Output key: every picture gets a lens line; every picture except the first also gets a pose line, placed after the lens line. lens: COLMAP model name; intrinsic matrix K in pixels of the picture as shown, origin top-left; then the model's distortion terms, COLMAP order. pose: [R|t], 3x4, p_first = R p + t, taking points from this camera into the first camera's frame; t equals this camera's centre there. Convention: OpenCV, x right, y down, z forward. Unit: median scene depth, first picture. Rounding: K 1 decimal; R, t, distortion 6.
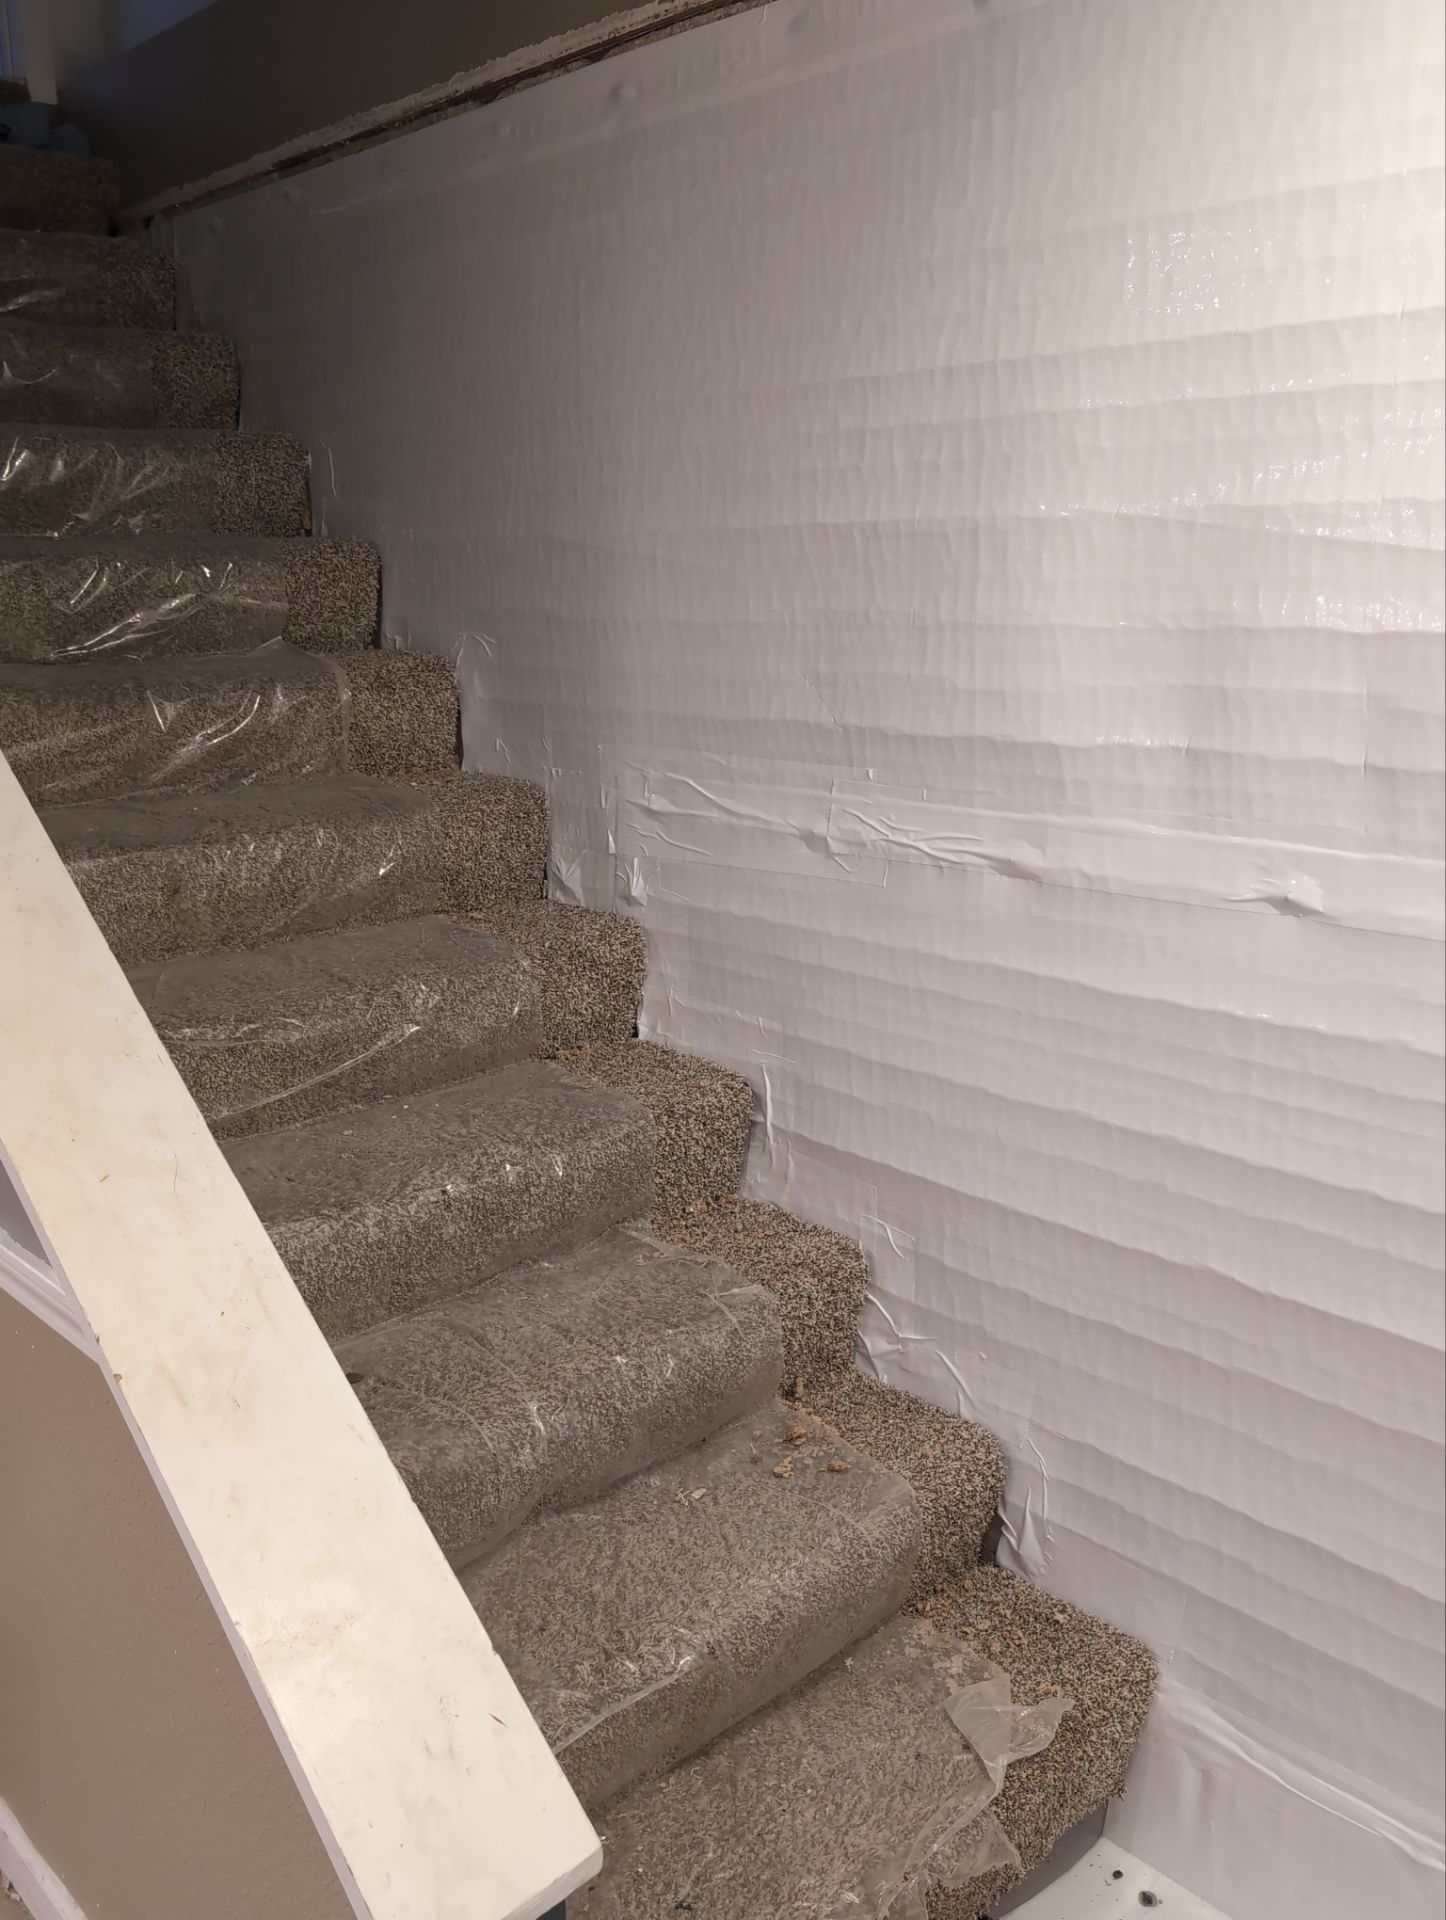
lens RADIAL K [[1598.3, 0, 723.0], [0, 1598.3, 960.0], [0, 0, 1]] dist [0.030719, -0.034856]
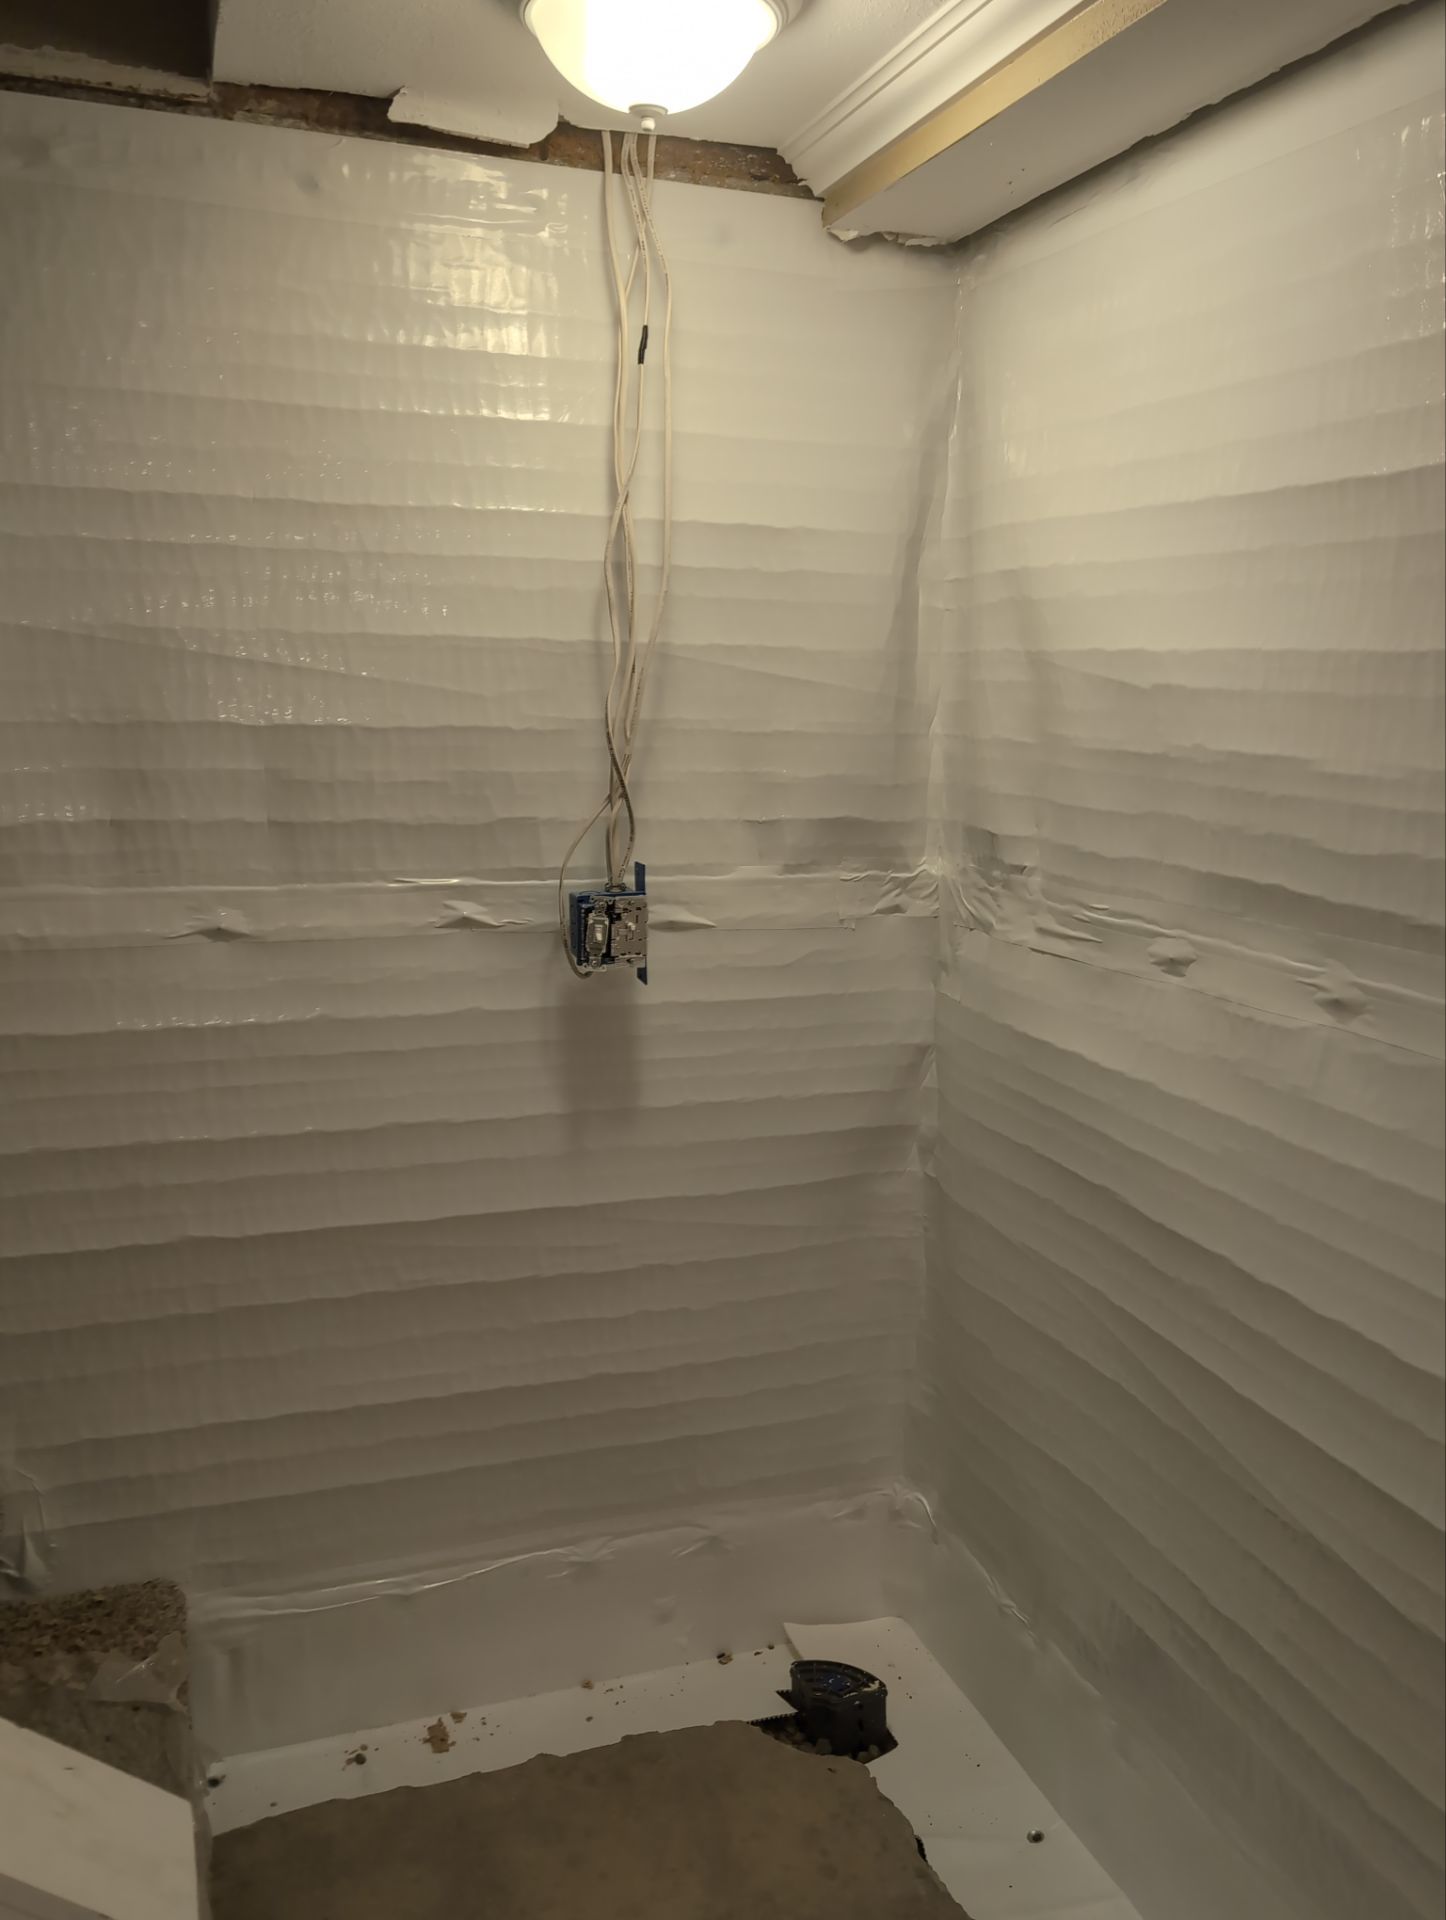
lens RADIAL K [[1598.3, 0, 723.0], [0, 1598.3, 960.0], [0, 0, 1]] dist [0.030719, -0.034856]
pose [[0.431722, -0.147650, 0.889840, -0.617175], [0.184834, 0.980059, 0.072944, -0.032006], [-0.882866, 0.132981, 0.450404, 0.060023]]
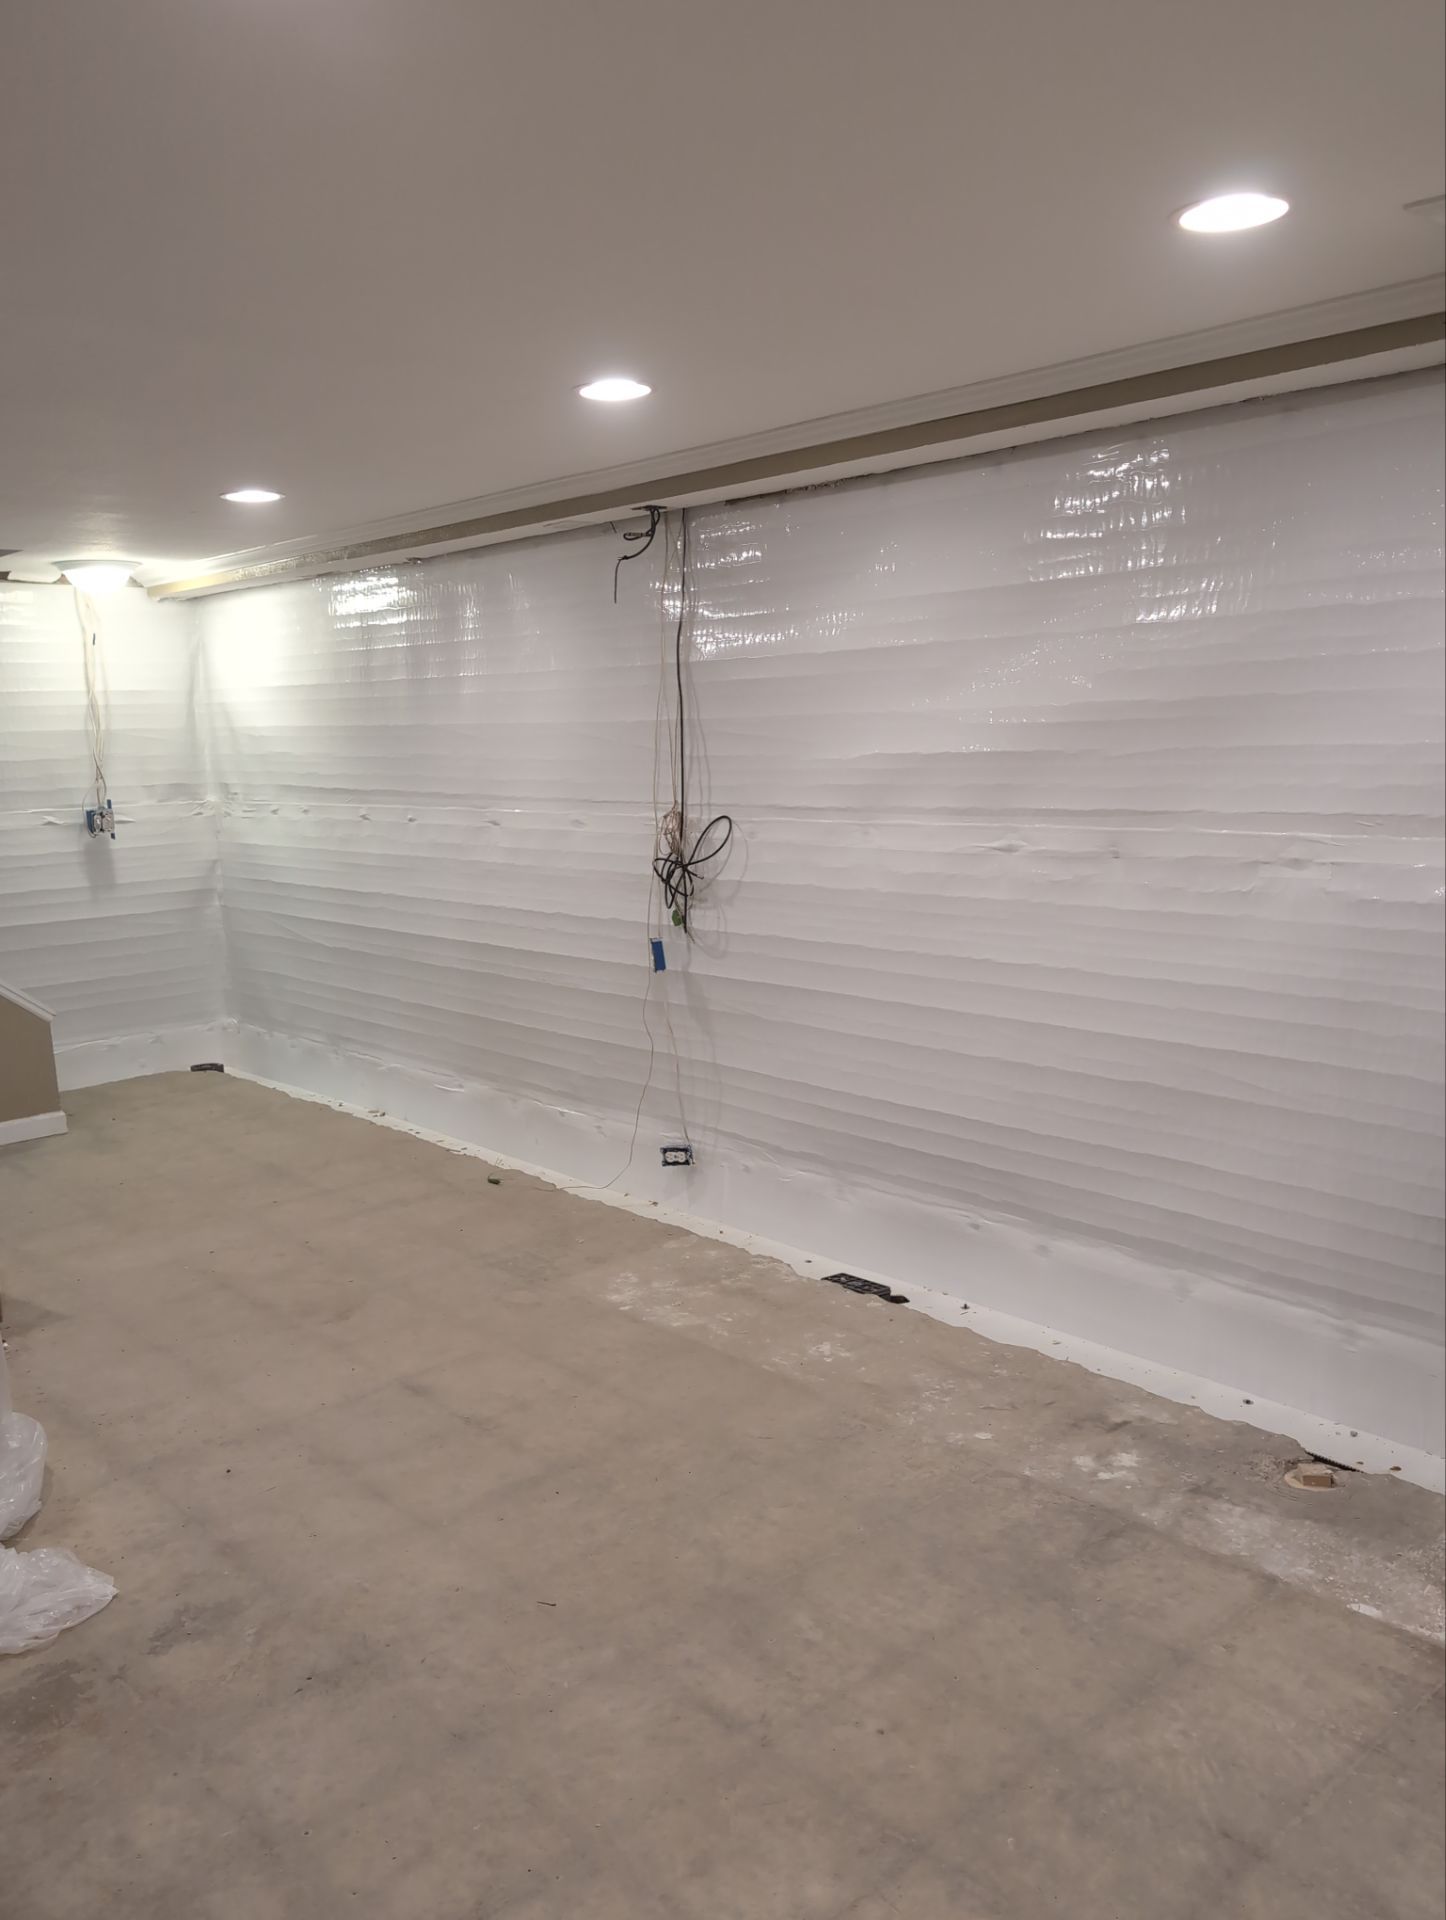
lens RADIAL K [[1598.3, 0, 723.0], [0, 1598.3, 960.0], [0, 0, 1]] dist [0.030719, -0.034856]
pose [[0.053865, -0.152841, 0.986782, -3.488123], [0.253988, 0.957811, 0.134489, 0.212422], [-0.965706, 0.243387, 0.090412, -1.083966]]
